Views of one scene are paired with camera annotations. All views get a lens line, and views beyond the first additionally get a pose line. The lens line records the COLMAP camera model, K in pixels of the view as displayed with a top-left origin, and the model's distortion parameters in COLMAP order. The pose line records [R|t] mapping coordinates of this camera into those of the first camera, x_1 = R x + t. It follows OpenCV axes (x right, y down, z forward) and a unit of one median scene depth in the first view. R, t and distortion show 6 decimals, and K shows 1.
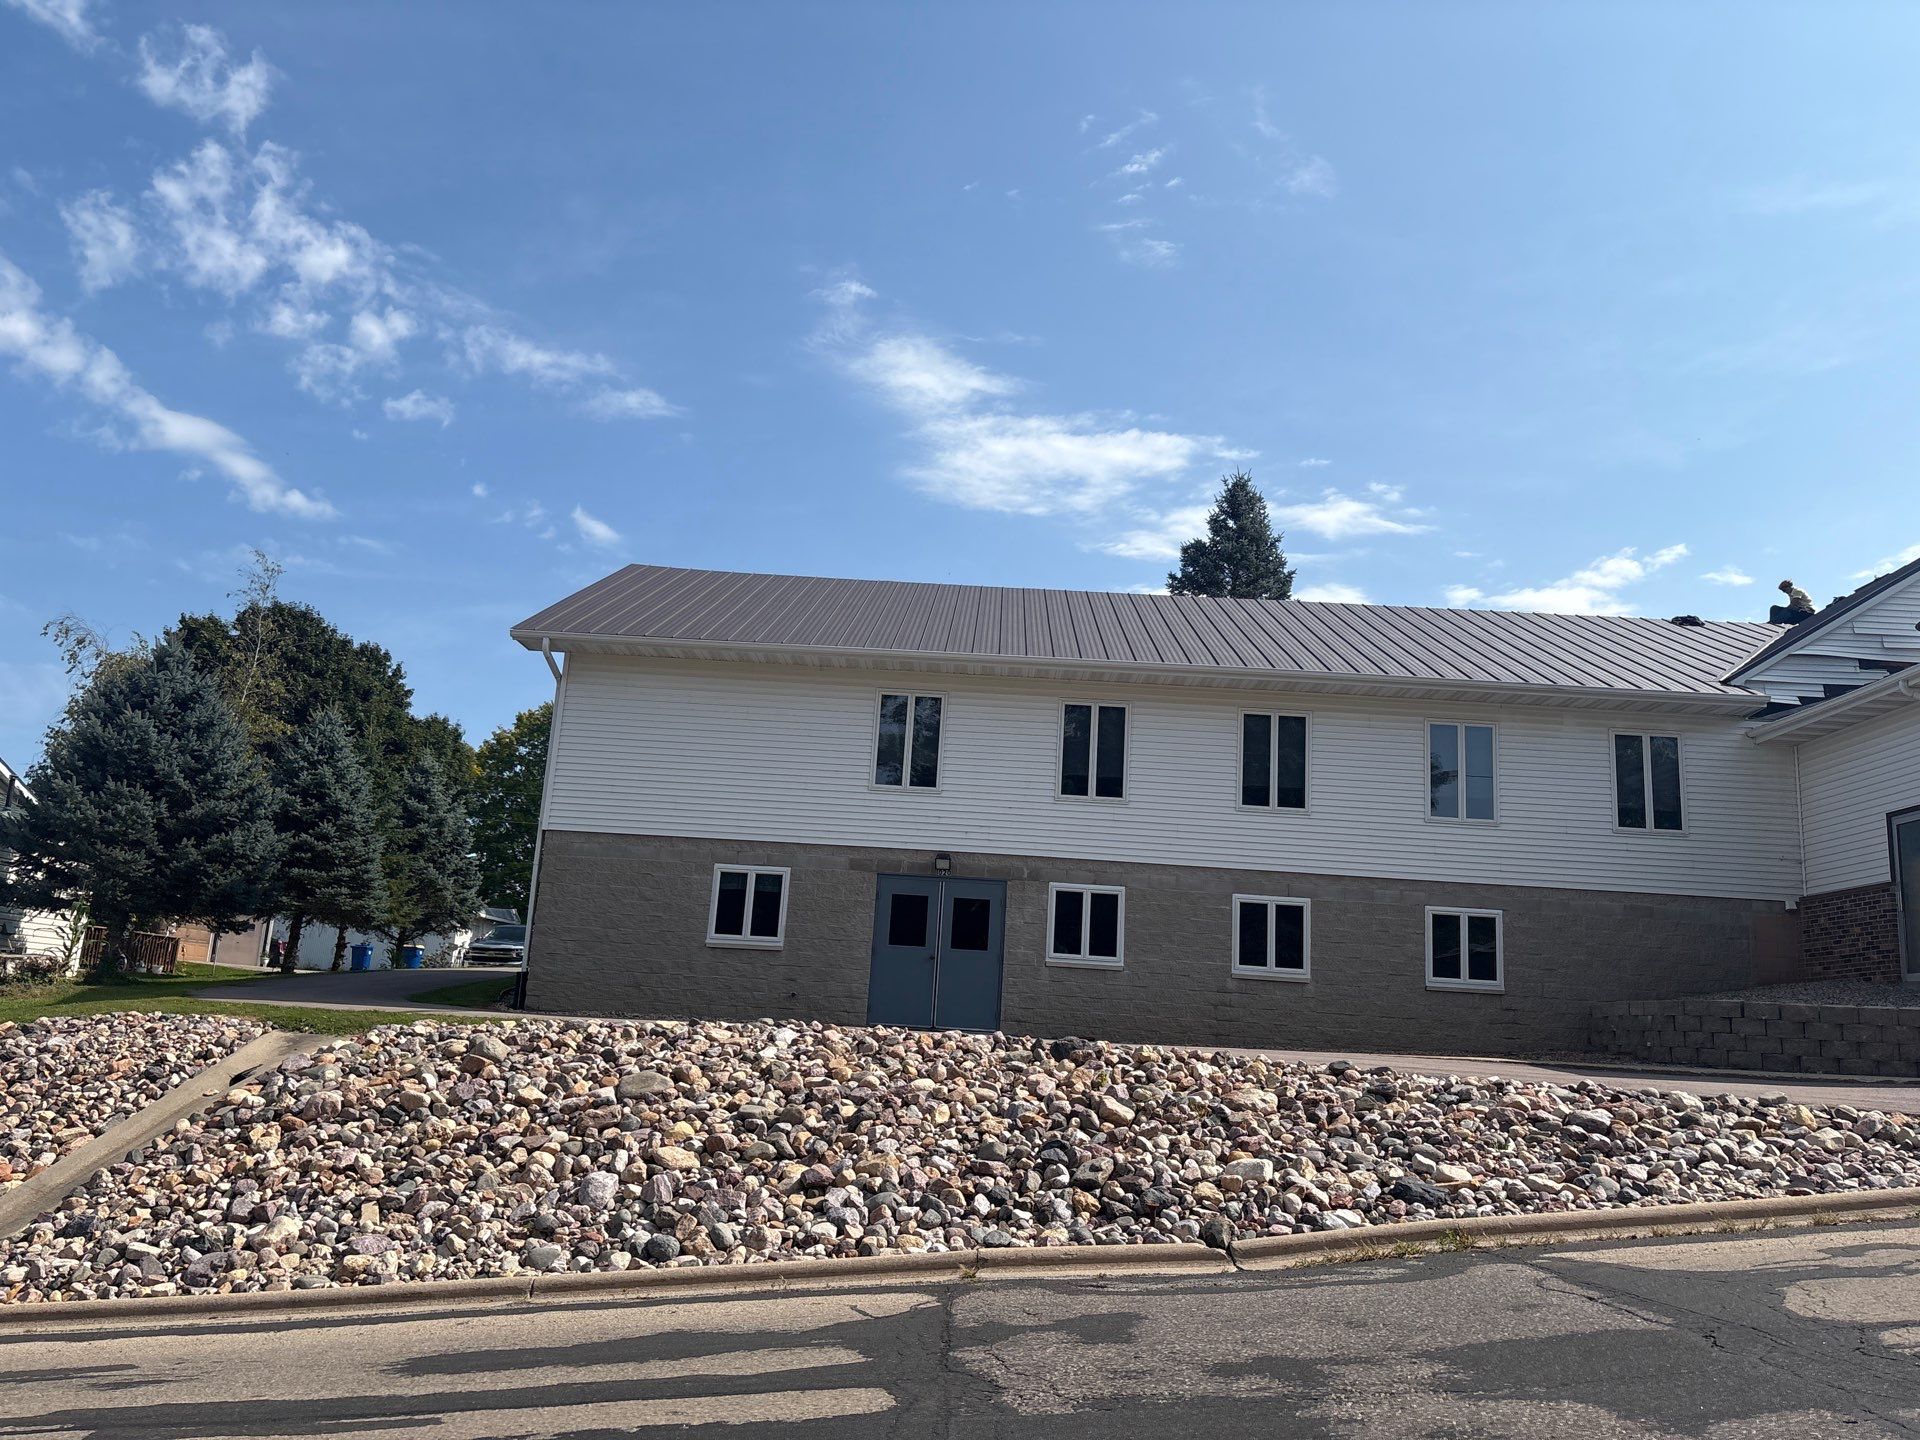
lens RADIAL K [[1493.5, 0, 955.5], [0, 1493.5, 714.8], [0, 0, 1]] dist [0.175725, -0.240551]
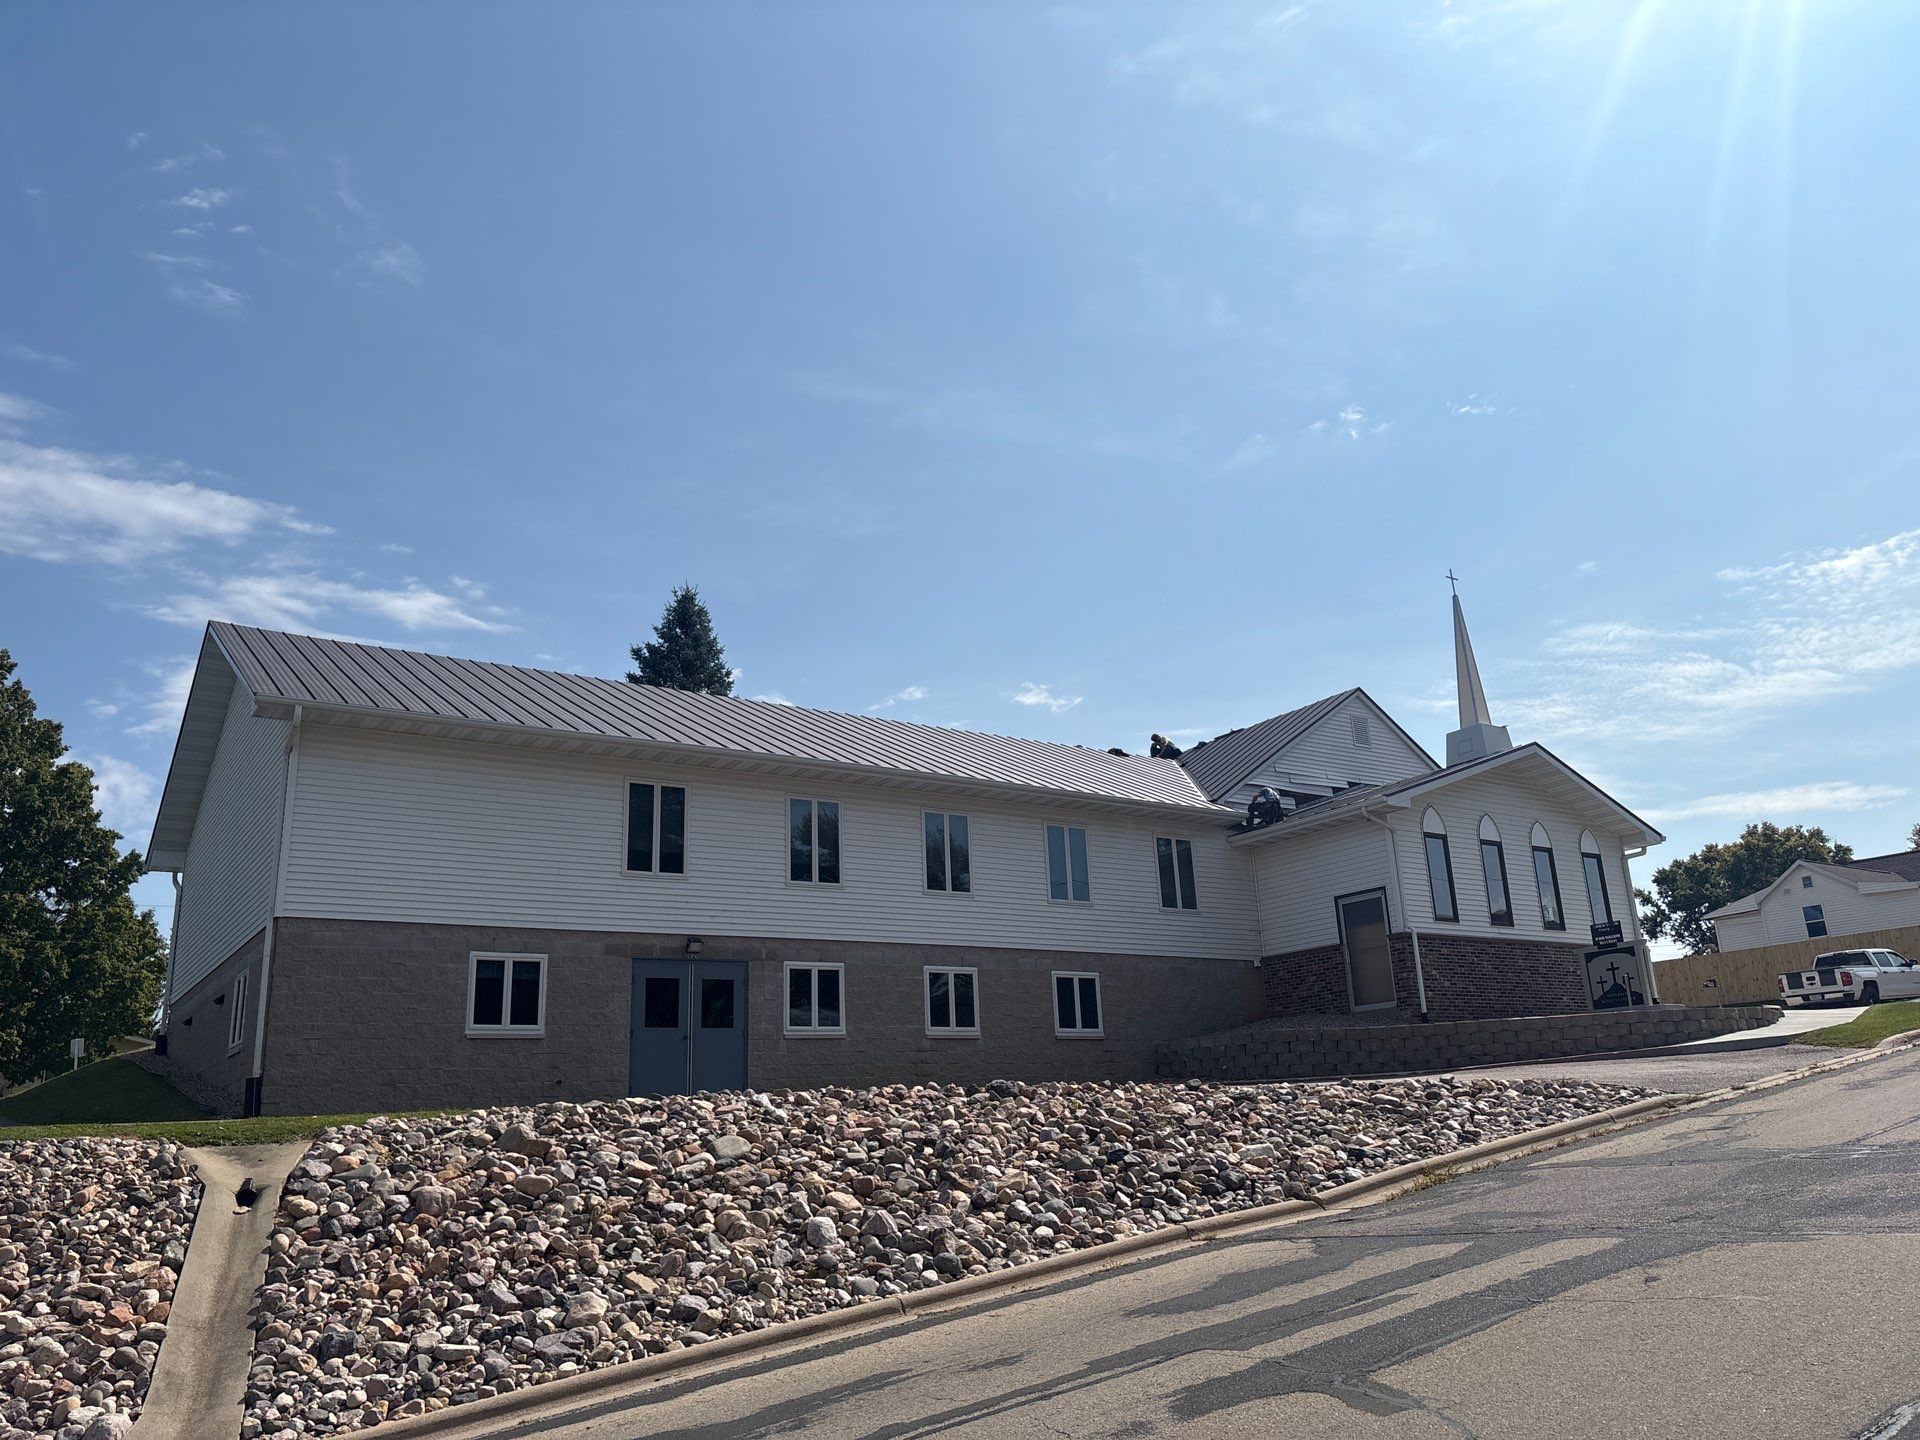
lens RADIAL K [[1484.8, 0, 960.0], [0, 1484.8, 720.0], [0, 0, 1]] dist [0.109945, -0.113655]
pose [[0.825426, 0.068241, 0.560370, -0.454066], [-0.034058, 0.996878, -0.071231, 0.008913], [-0.563482, 0.039711, 0.825174, 0.020046]]
